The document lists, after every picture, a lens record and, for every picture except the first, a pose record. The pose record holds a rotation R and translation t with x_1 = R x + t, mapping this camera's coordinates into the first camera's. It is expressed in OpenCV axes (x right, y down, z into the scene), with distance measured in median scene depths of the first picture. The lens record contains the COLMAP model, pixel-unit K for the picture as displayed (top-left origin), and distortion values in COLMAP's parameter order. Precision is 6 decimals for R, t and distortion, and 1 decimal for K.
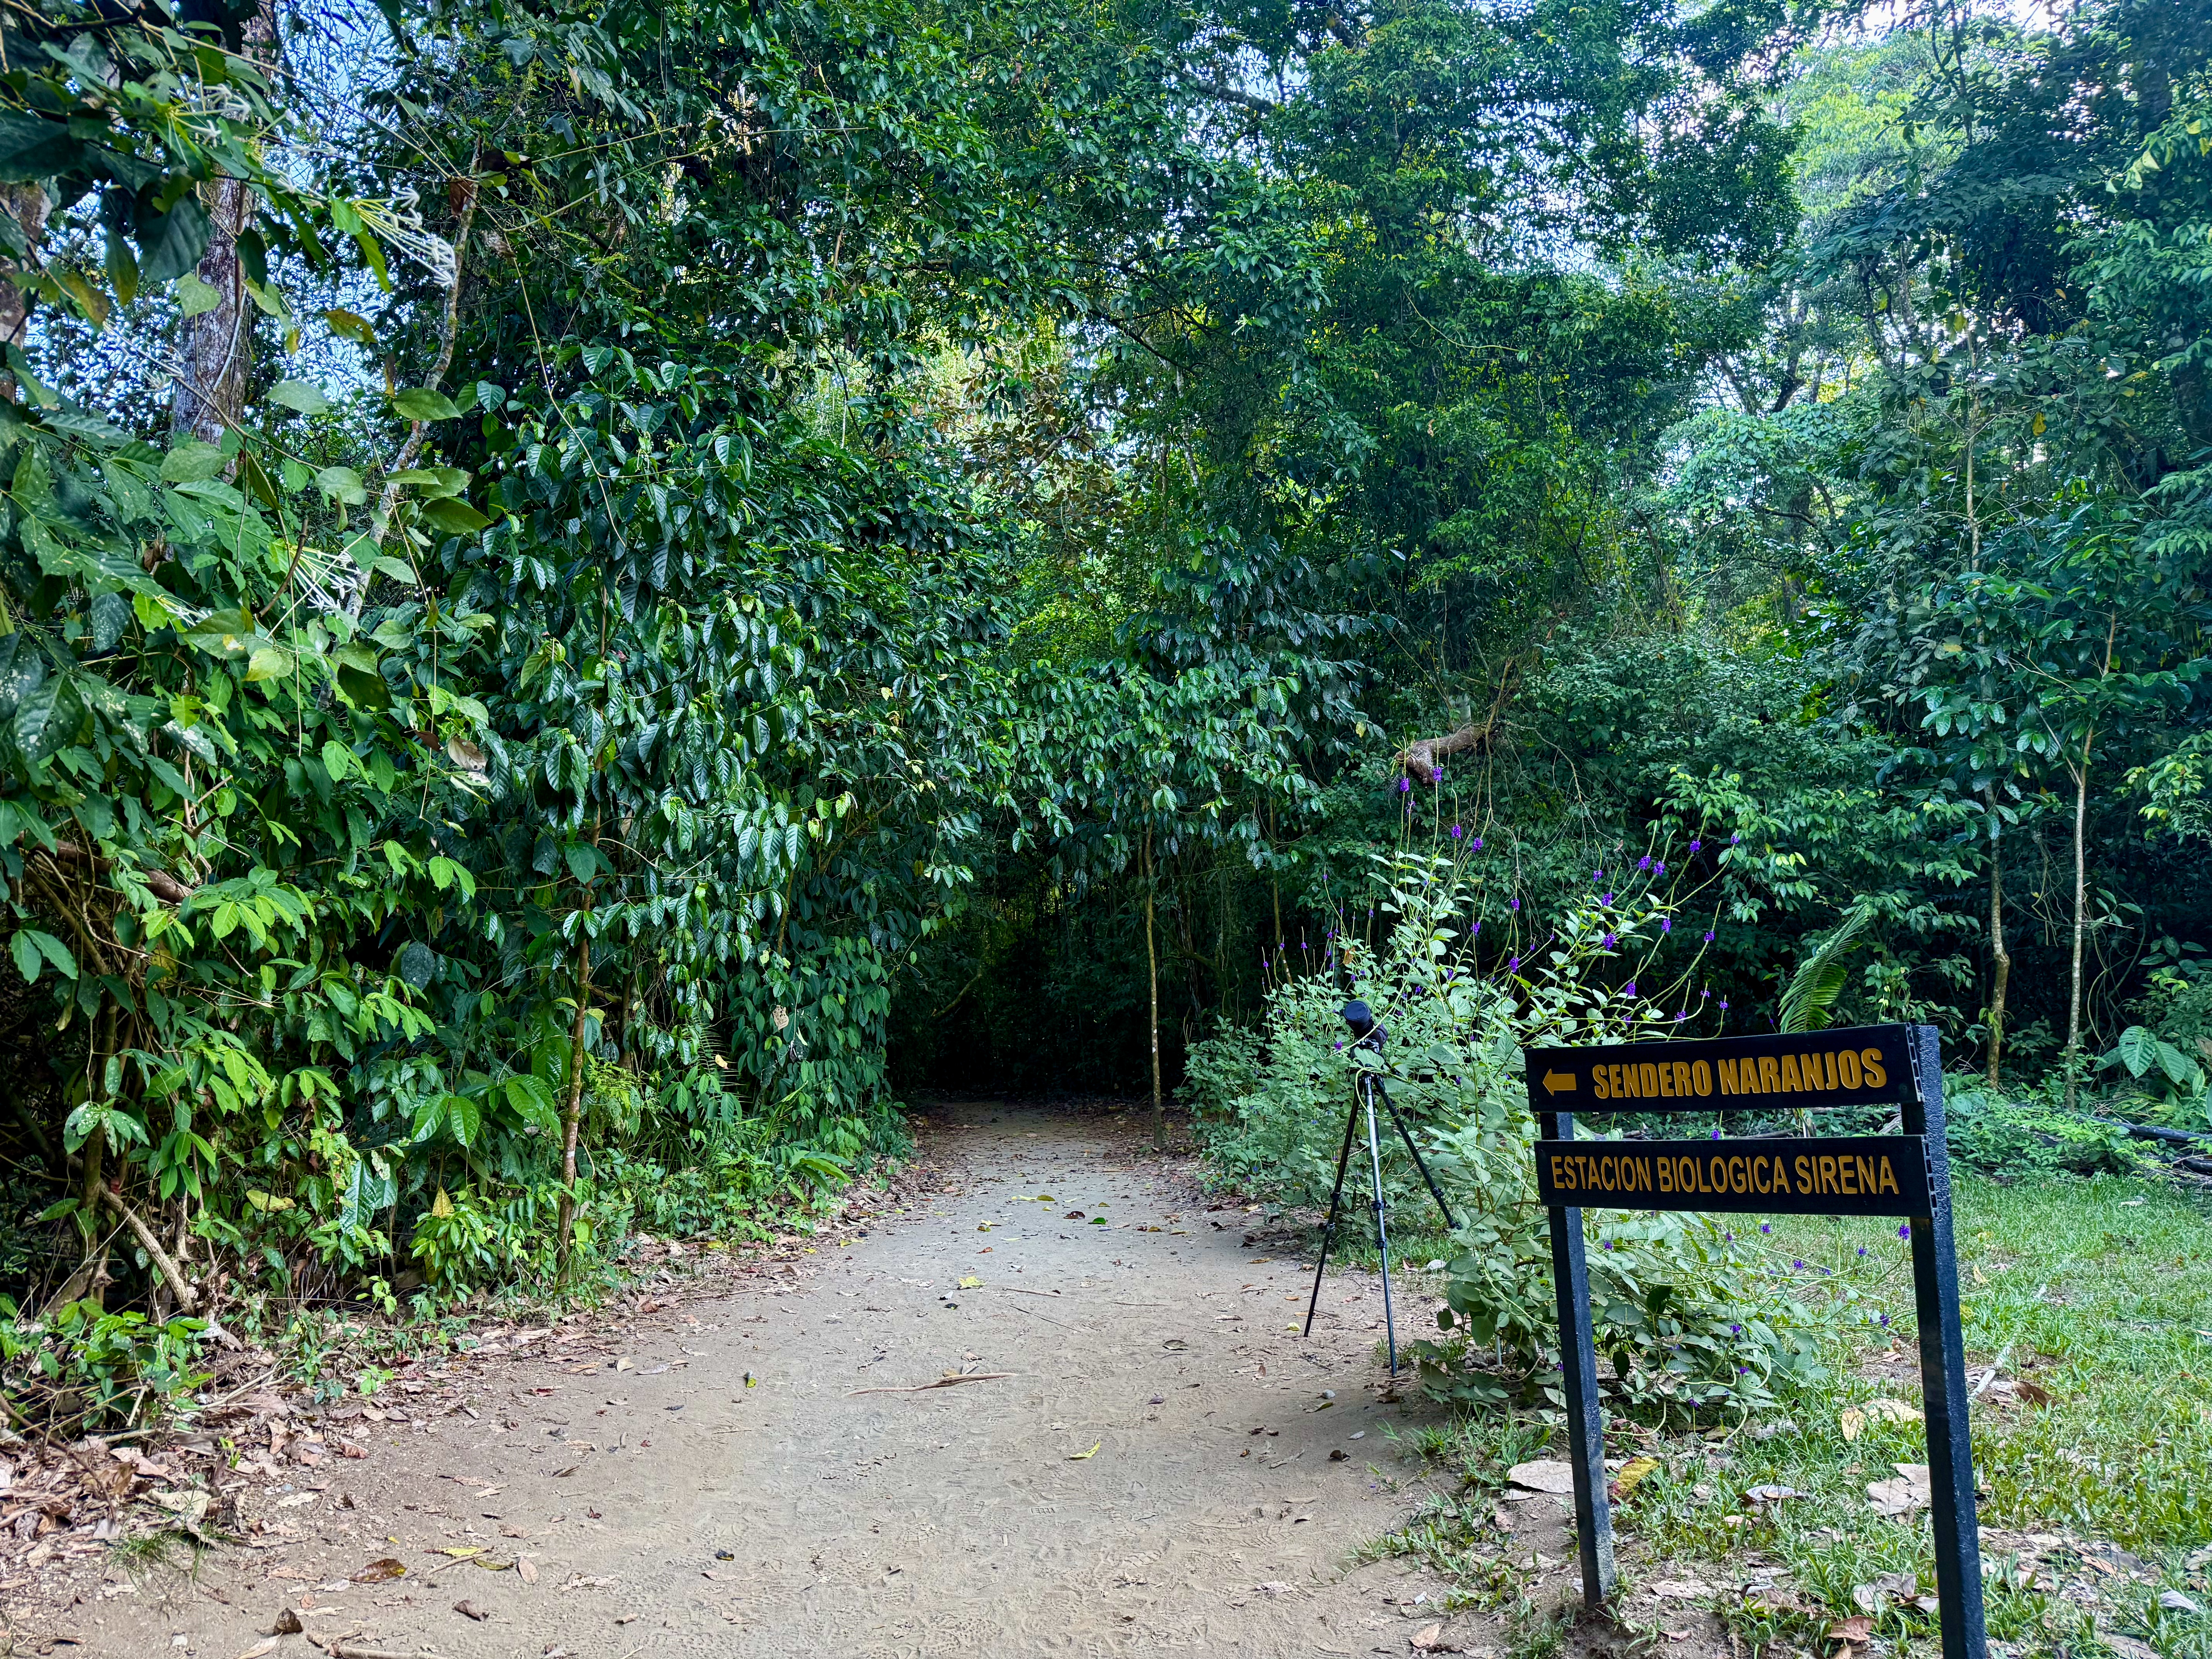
lens RADIAL K [[1538.5, 0, 1107.8], [0, 1538.5, 832.0], [0, 0, 1]] dist [0.036797, -0.041643]
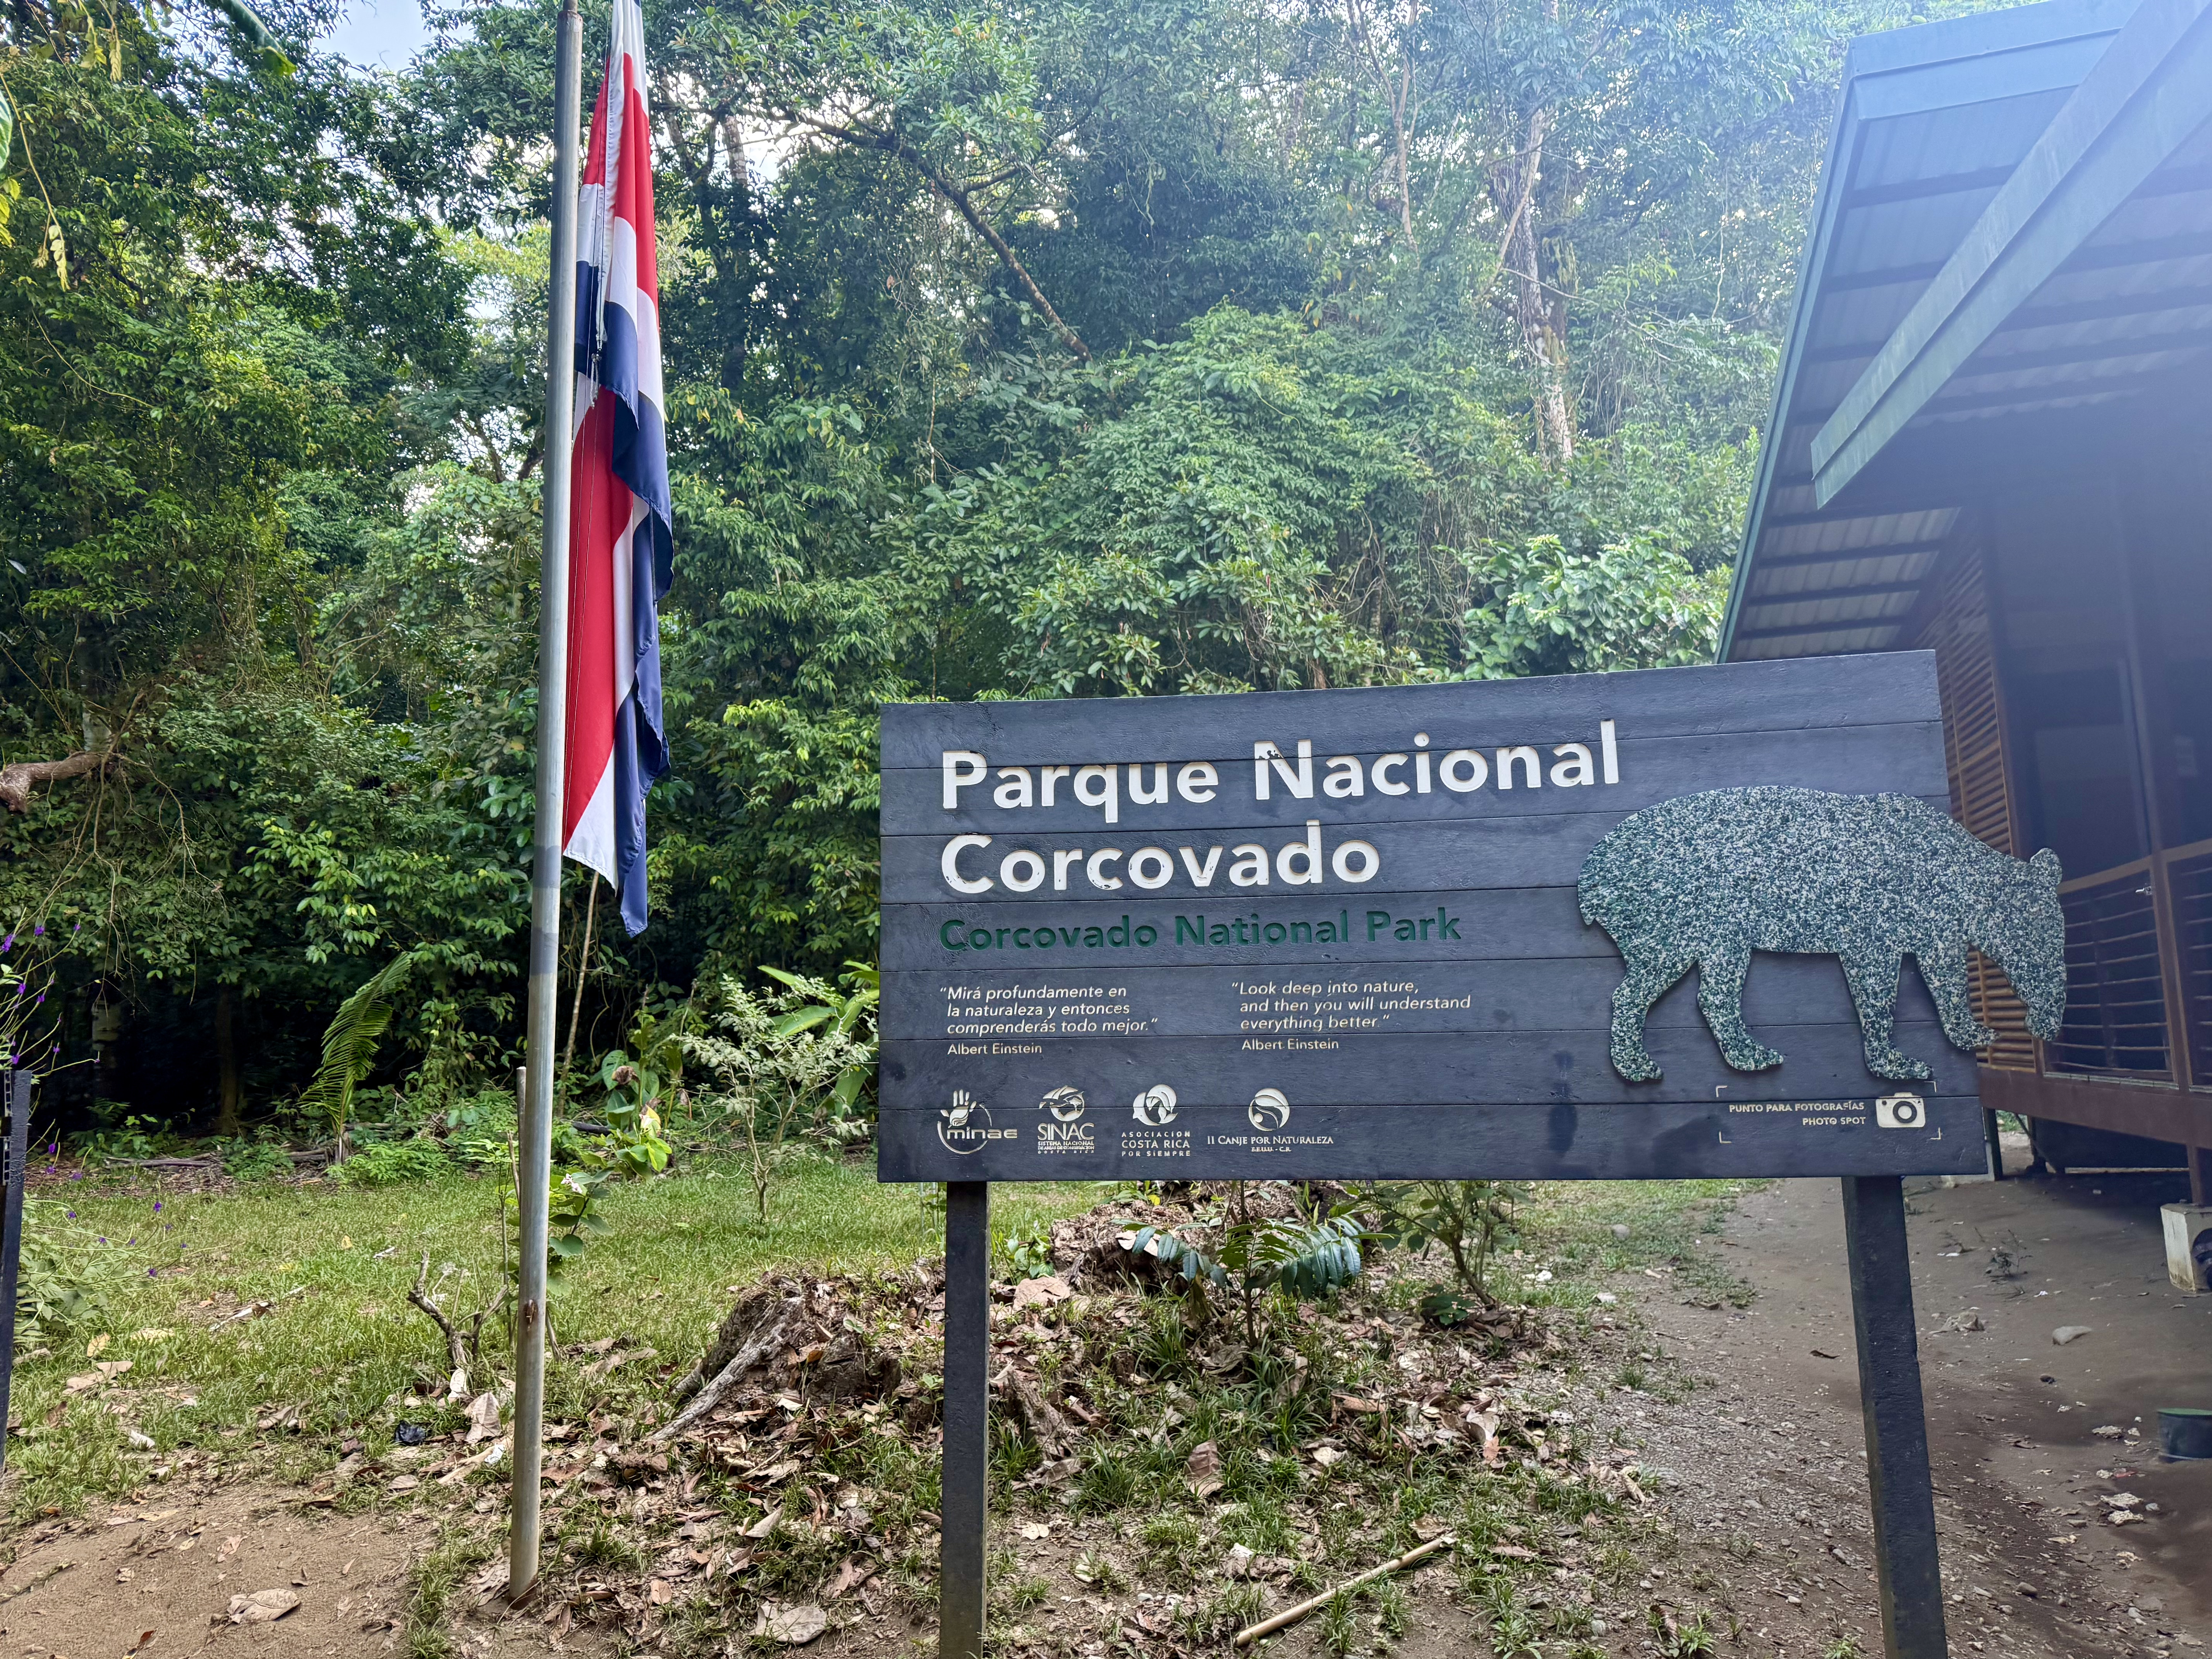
lens RADIAL K [[1538.5, 0, 1055.0], [0, 1538.5, 832.2], [0, 0, 1]] dist [0.036797, -0.041643]
pose [[0.736386, 0.086032, 0.671069, 0.038578], [-0.075088, 0.996147, -0.045312, -0.026051], [-0.672381, -0.017022, 0.740009, -0.200907]]
